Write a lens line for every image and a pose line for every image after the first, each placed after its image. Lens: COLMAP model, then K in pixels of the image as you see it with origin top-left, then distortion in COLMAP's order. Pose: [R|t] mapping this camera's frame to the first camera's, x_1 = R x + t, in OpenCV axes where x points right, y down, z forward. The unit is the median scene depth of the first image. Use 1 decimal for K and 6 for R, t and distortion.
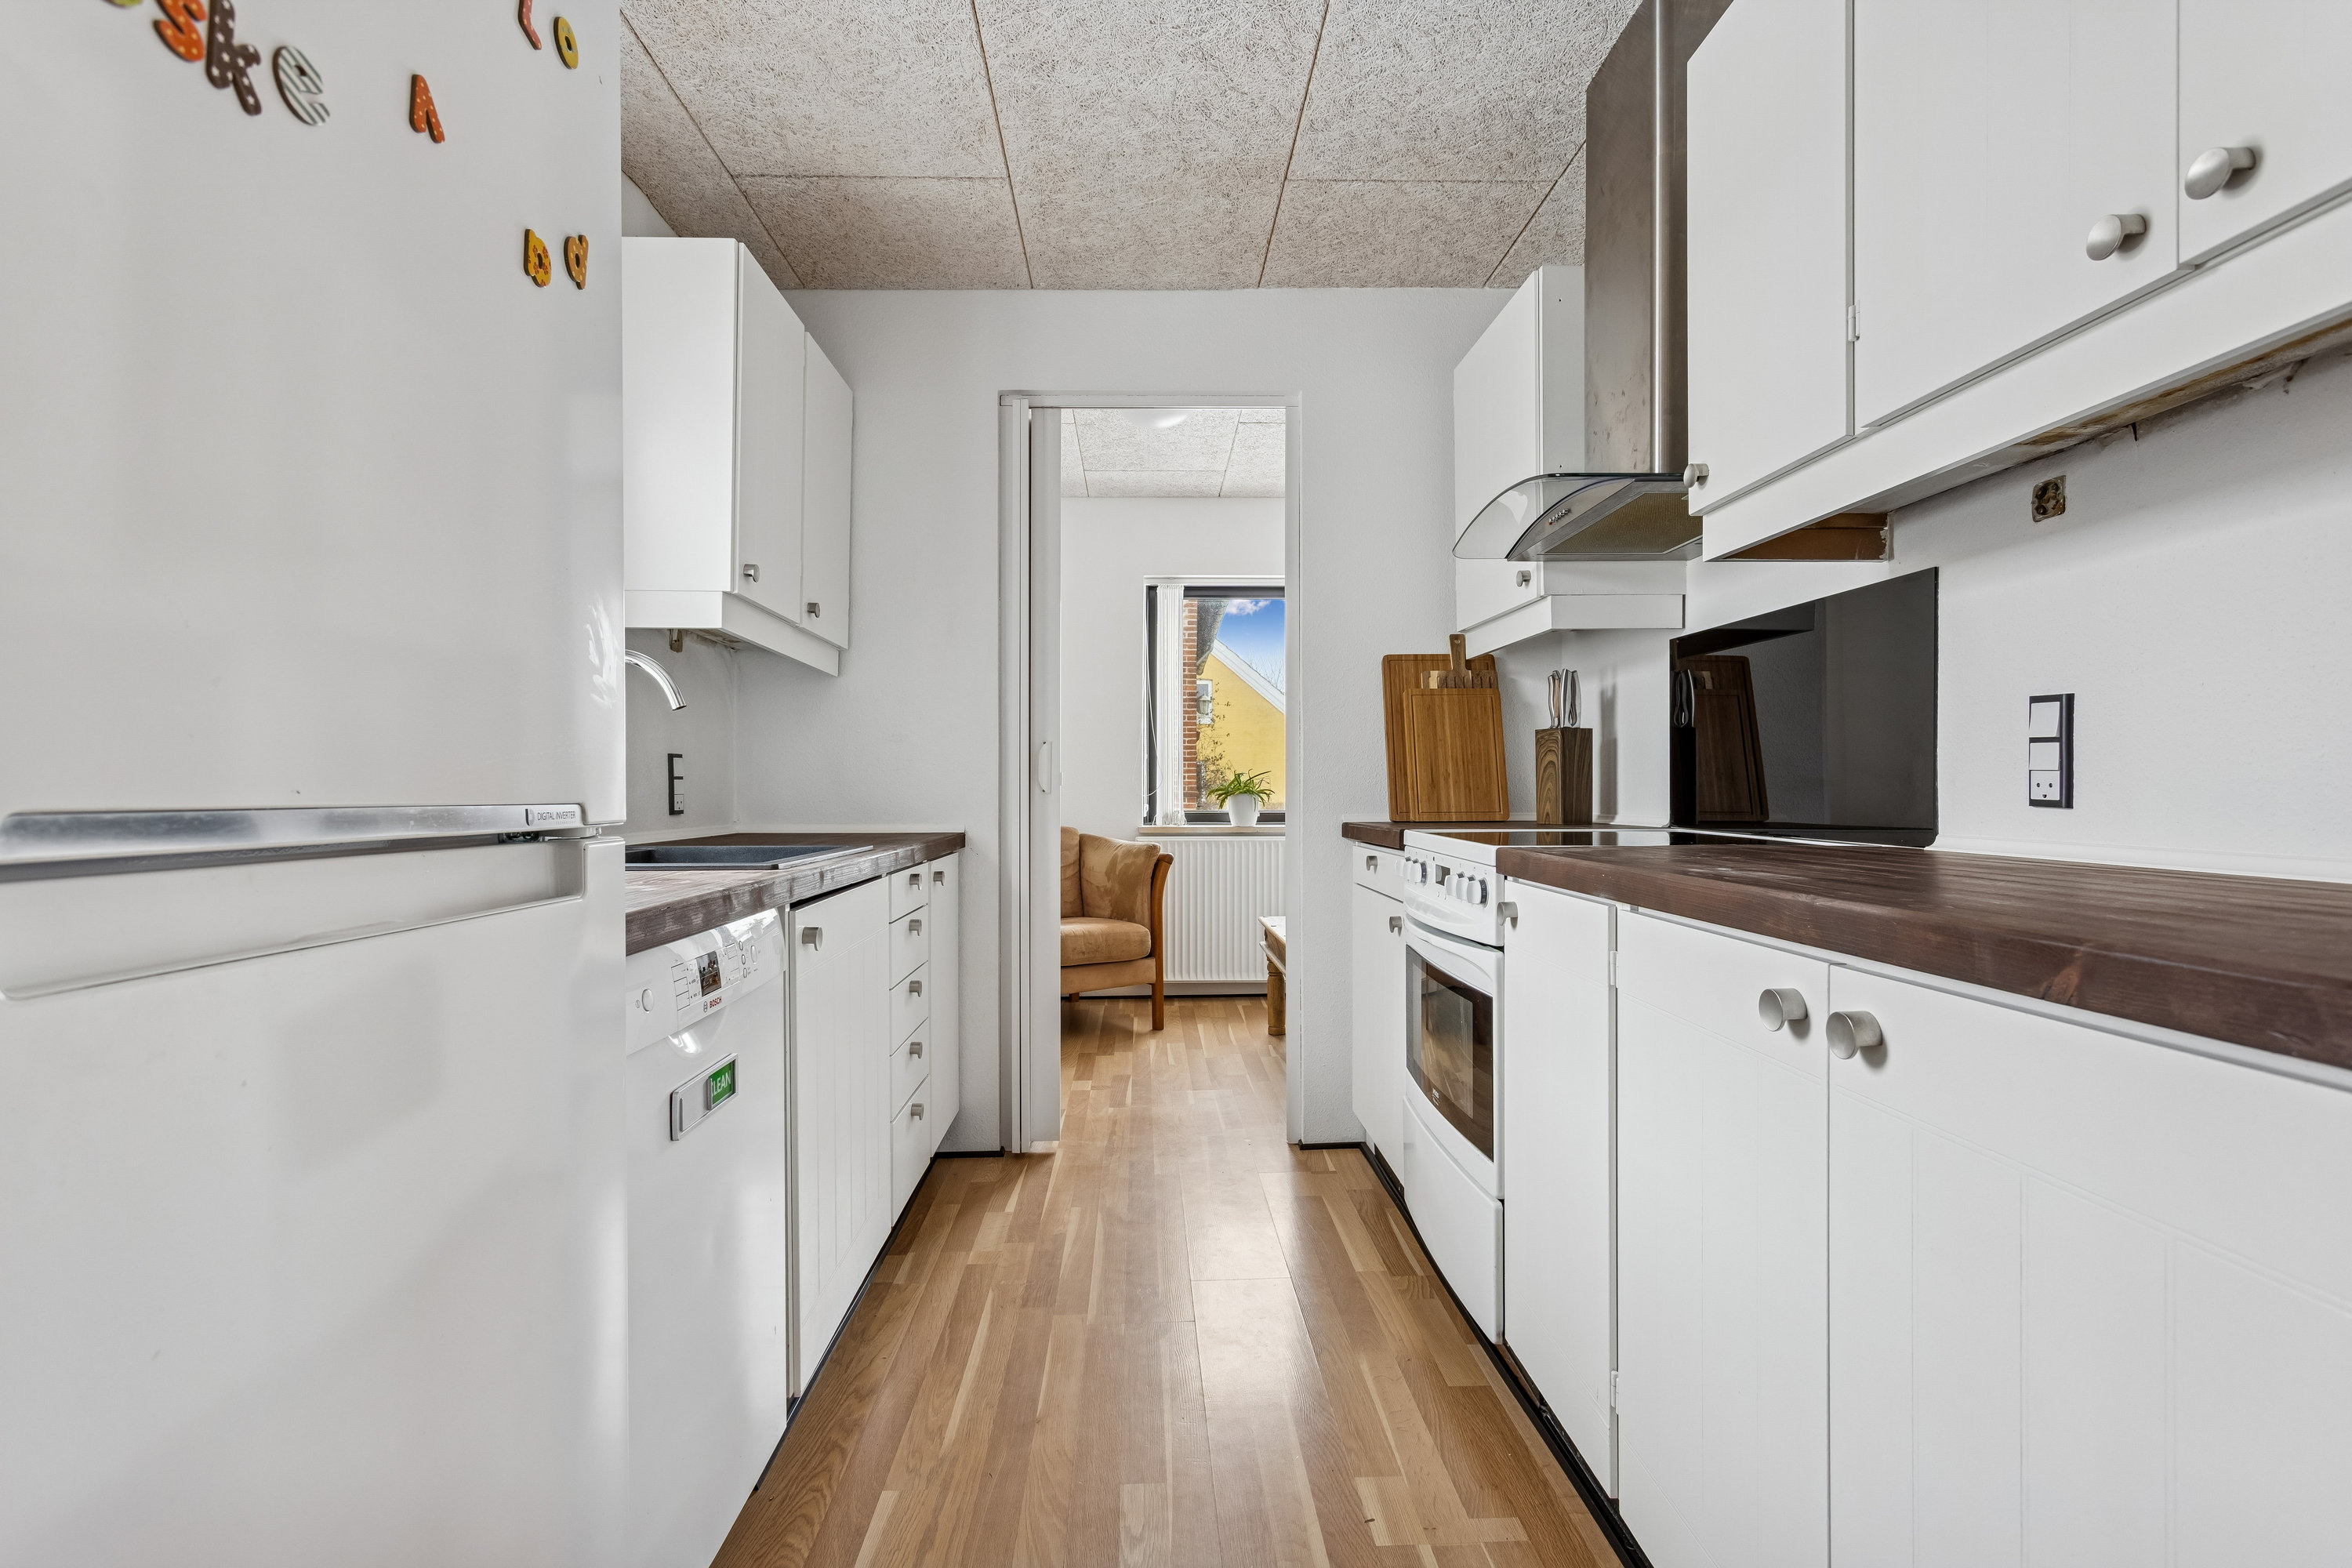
lens RADIAL K [[1117.3, 0, 1173.2], [0, 1117.3, 787.1], [0, 0, 1]] dist [-0.000162, 0.001794]
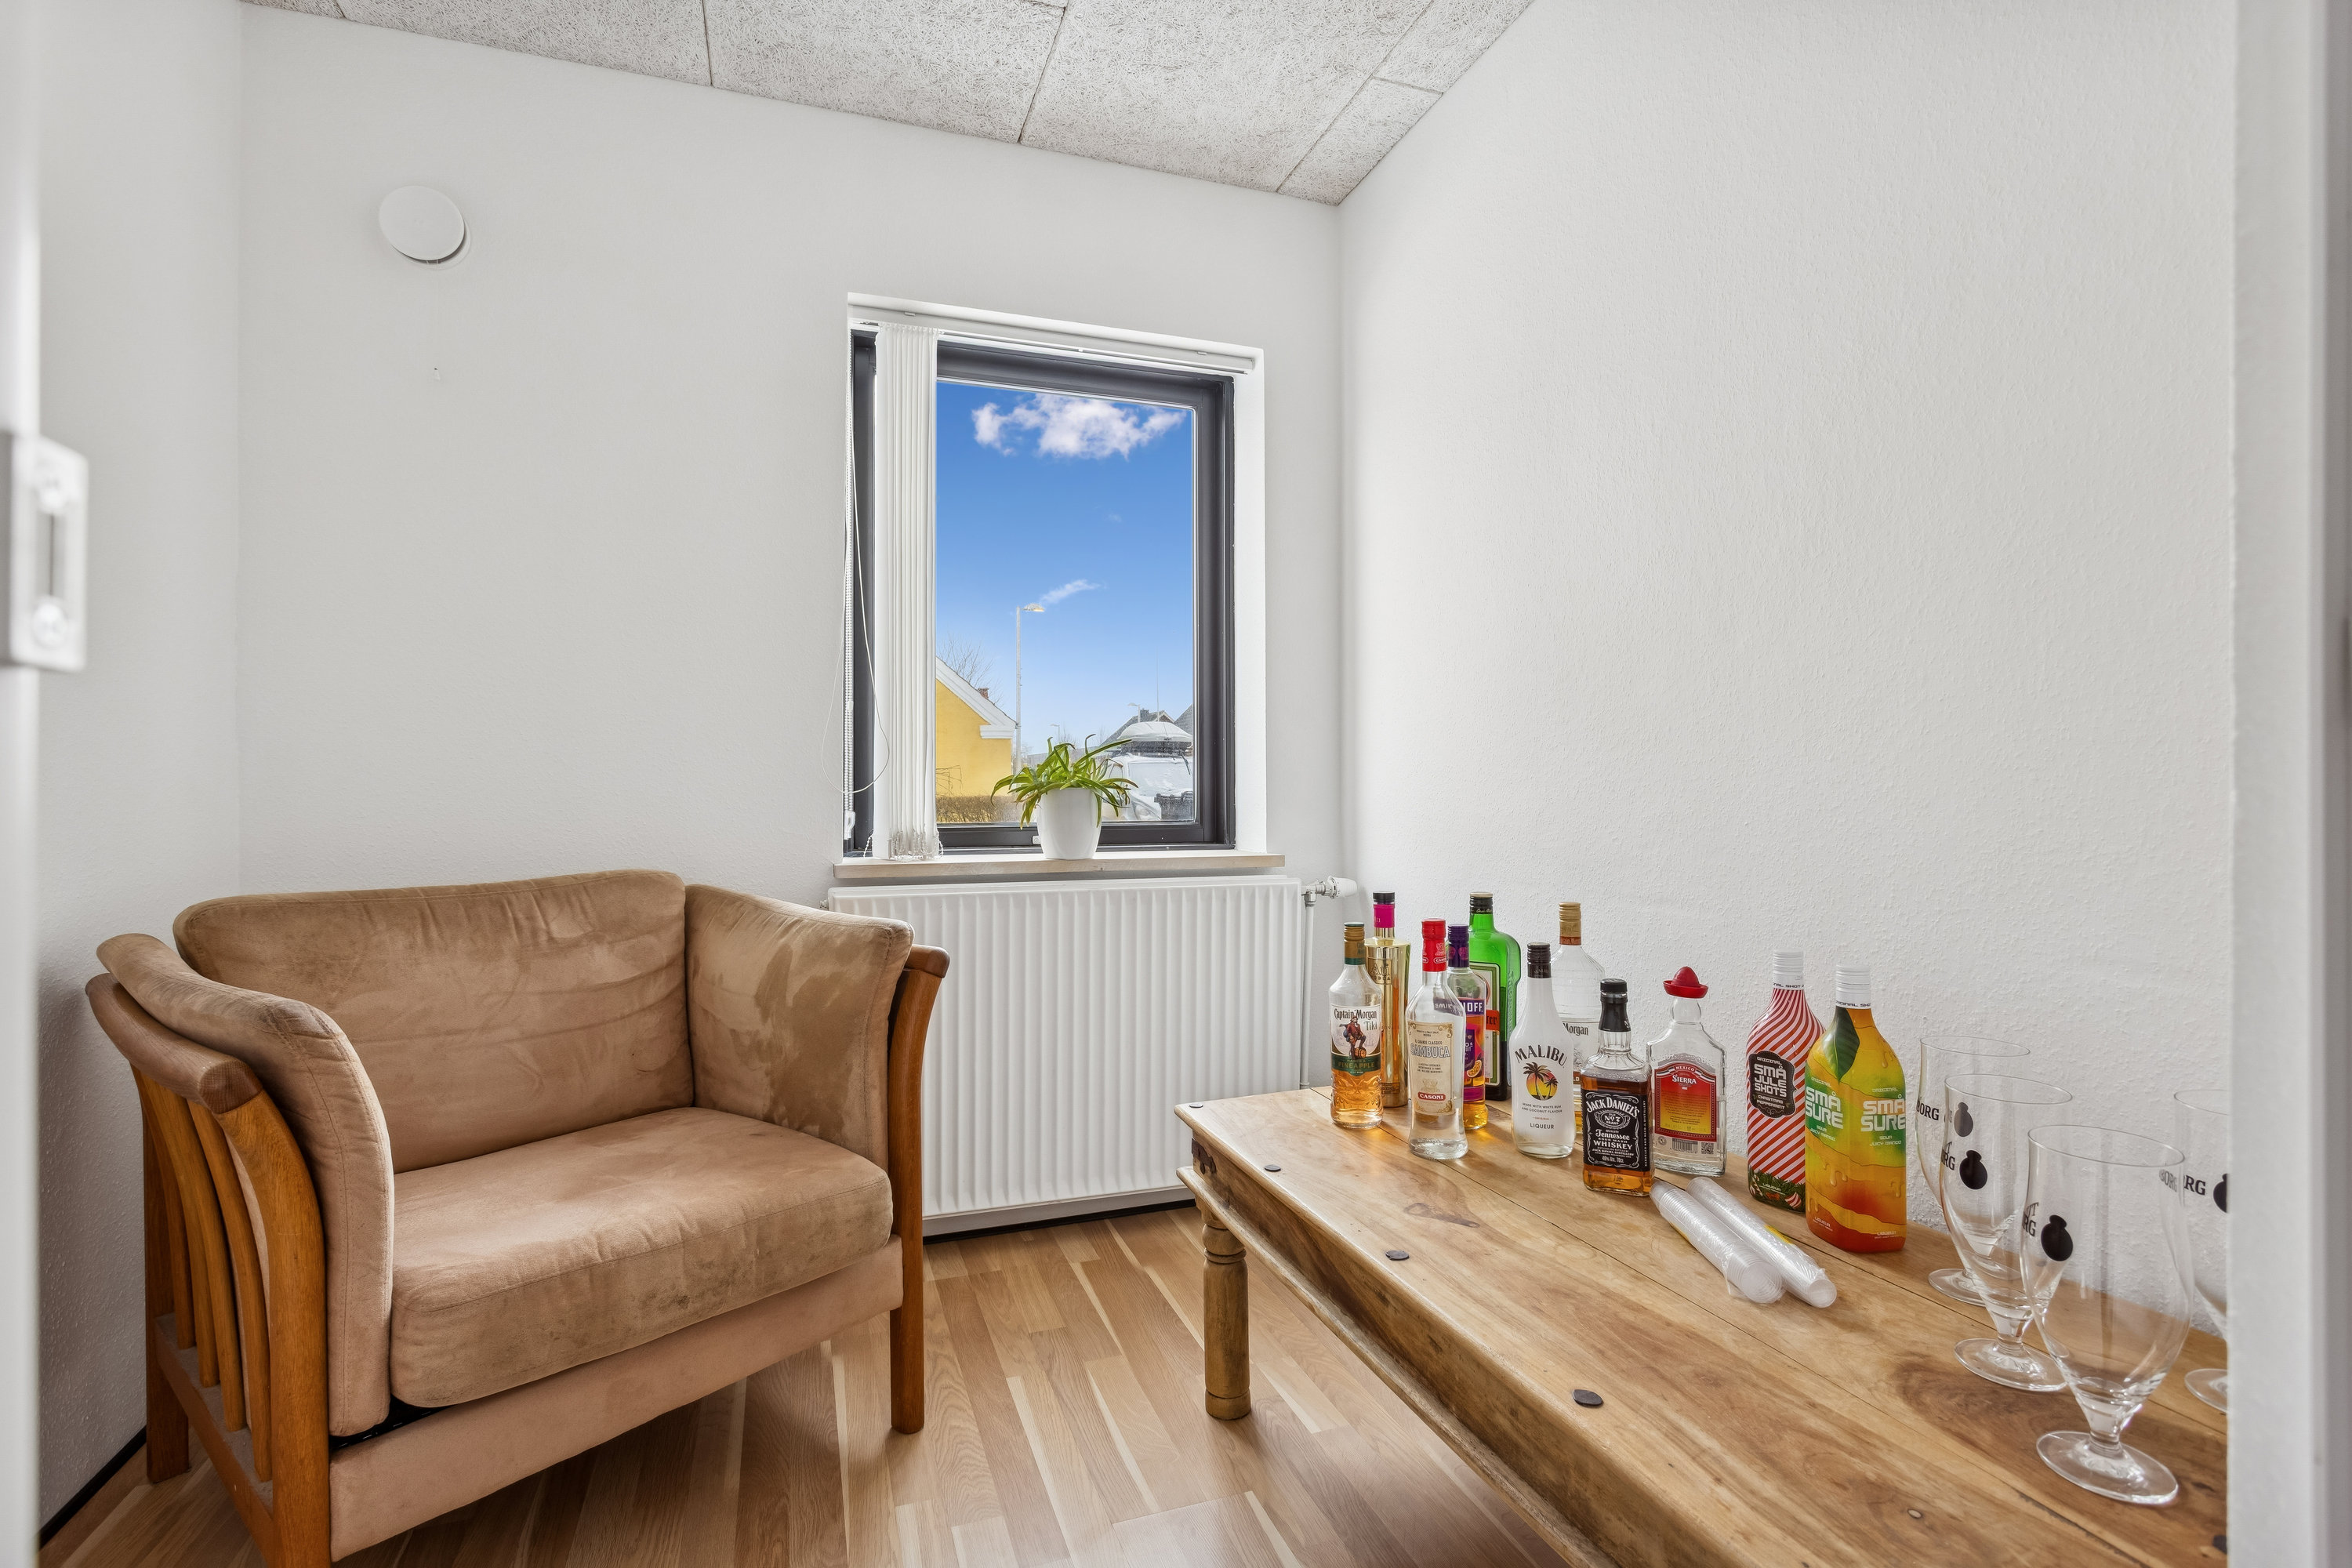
lens RADIAL K [[1117.3, 0, 1174.4], [0, 1117.3, 779.5], [0, 0, 1]] dist [-0.000162, 0.001794]
pose [[0.954129, 0.002227, 0.299389, -0.060266], [-0.002705, 0.999996, 0.001182, 0.003277], [-0.299385, -0.001938, 0.954130, 0.928926]]
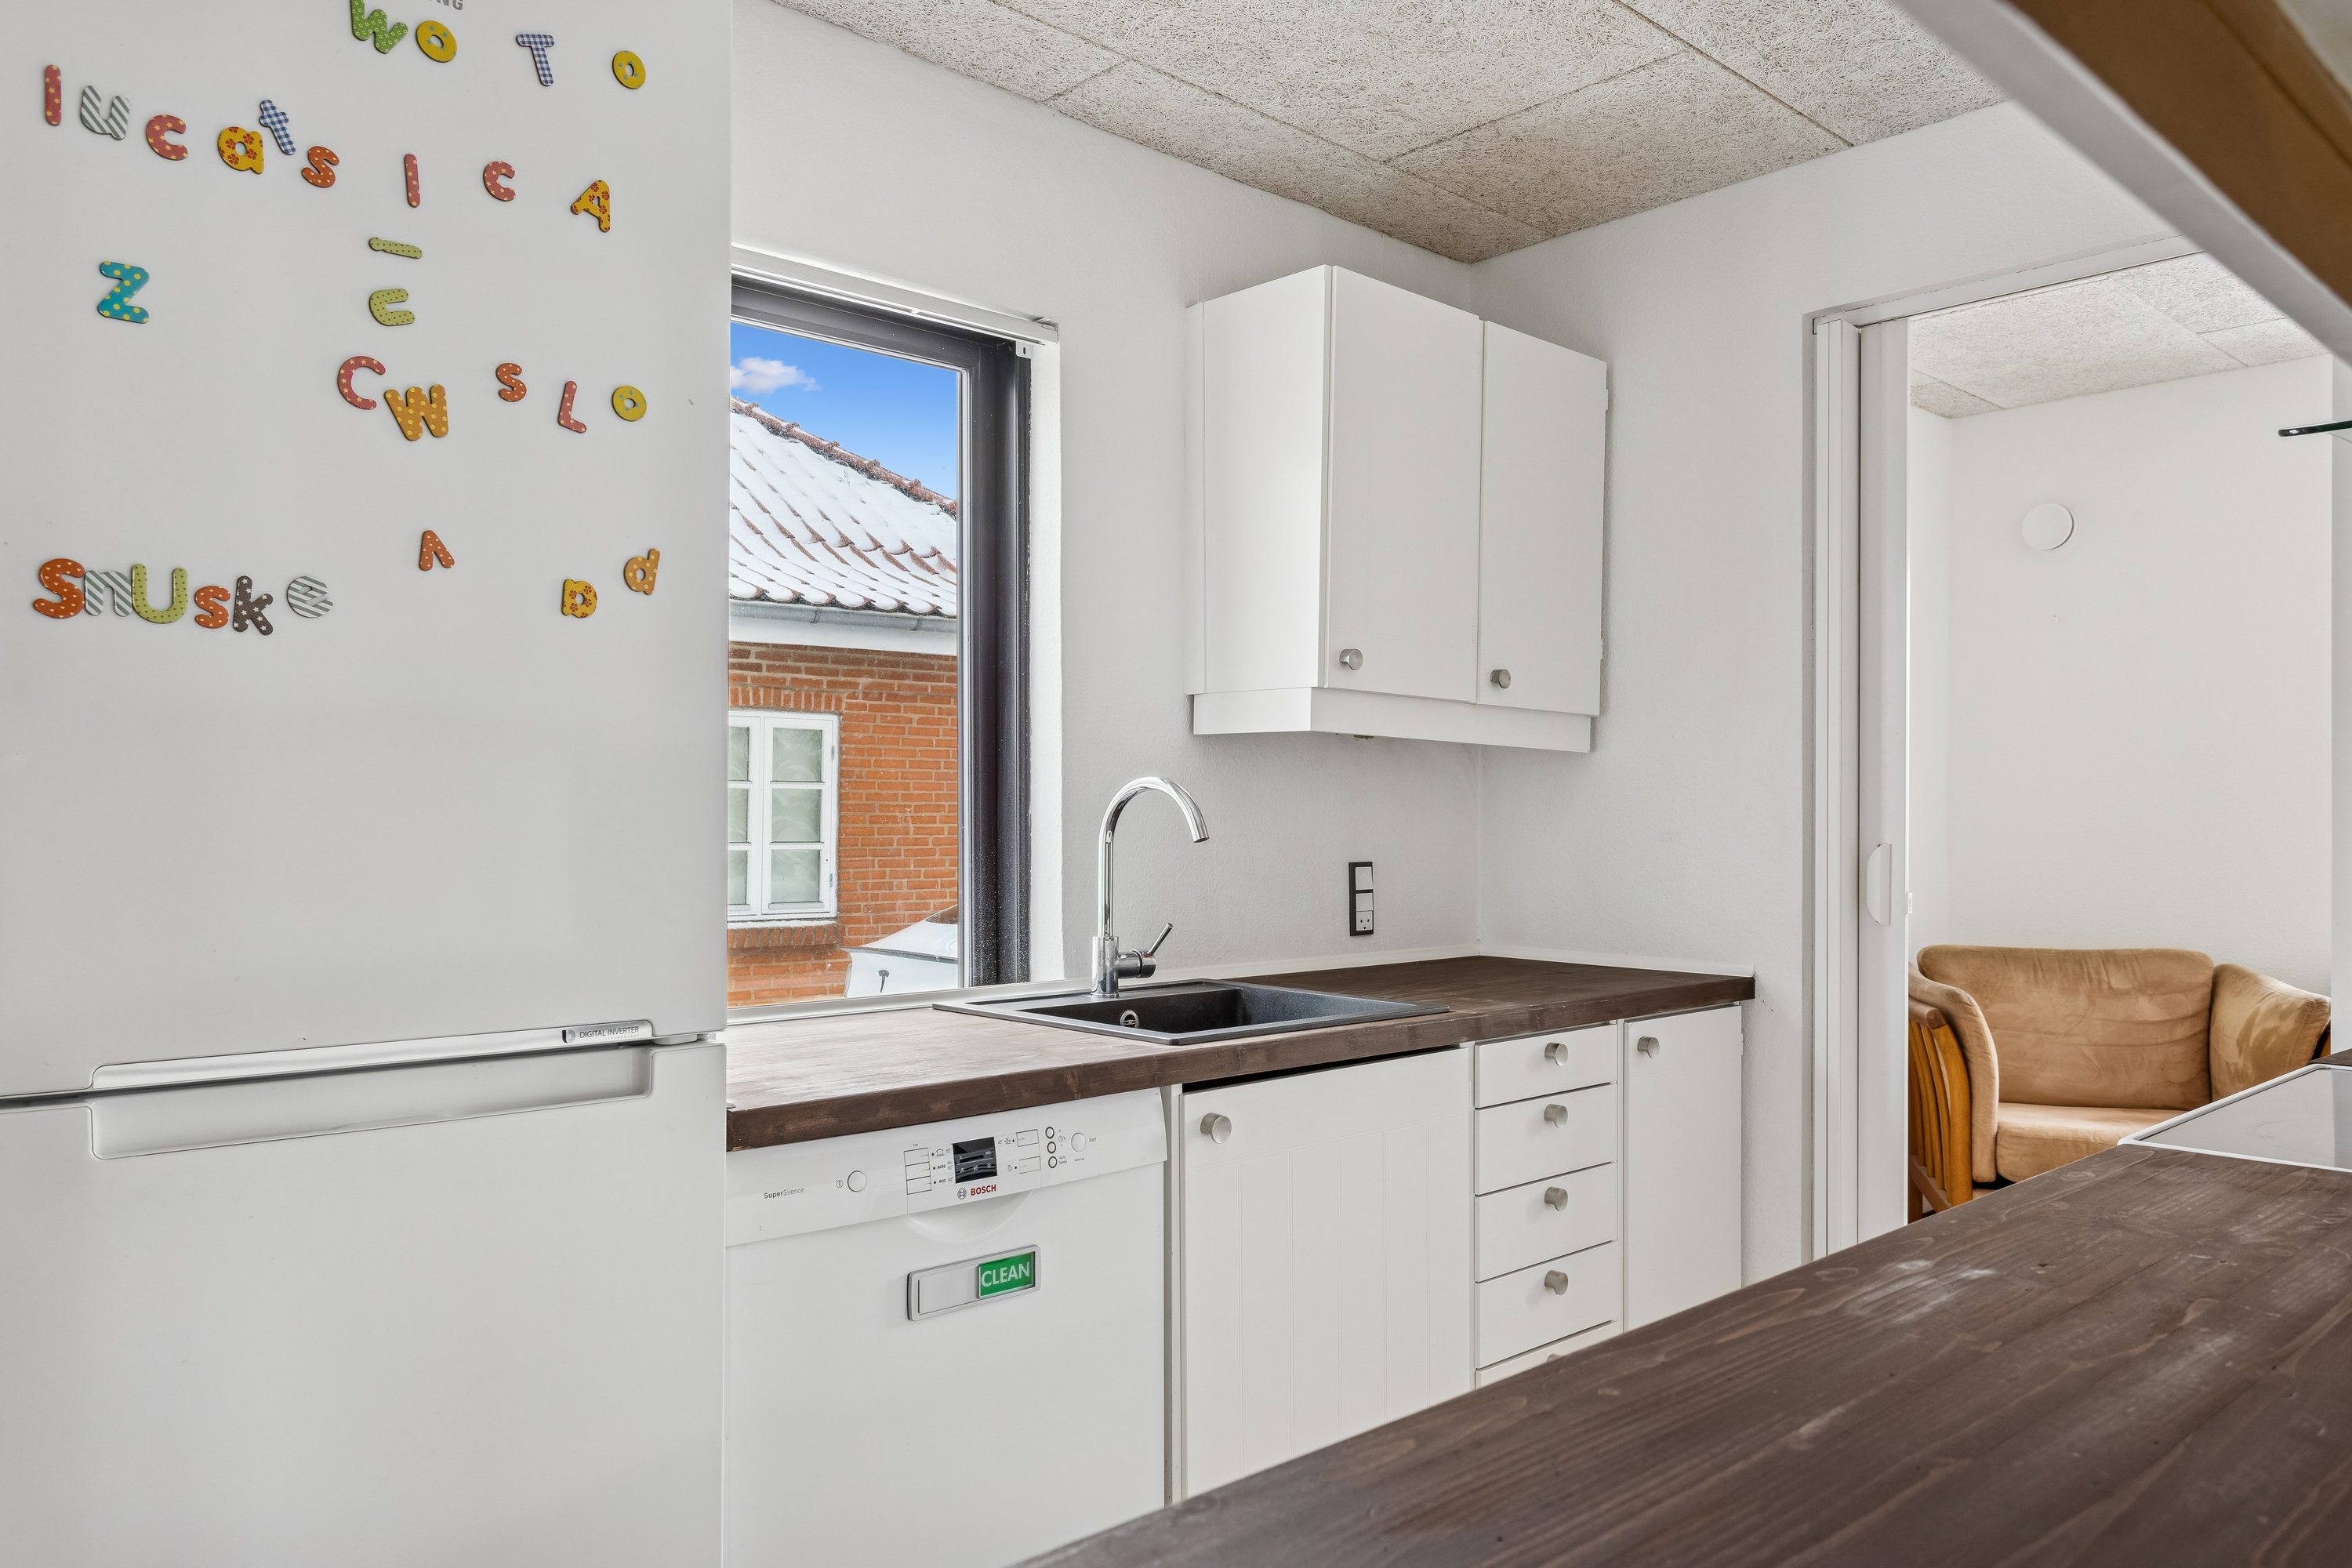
lens RADIAL K [[1661.5, 0, 1159.9], [0, 1661.5, 801.8], [0, 0, 1]] dist [-0.009858, 0.010213]
pose [[0.657203, 0.001068, -0.753713, 0.329972], [-0.004399, 0.999987, -0.002419, -0.060718], [0.753701, 0.004906, 0.657200, 0.065662]]
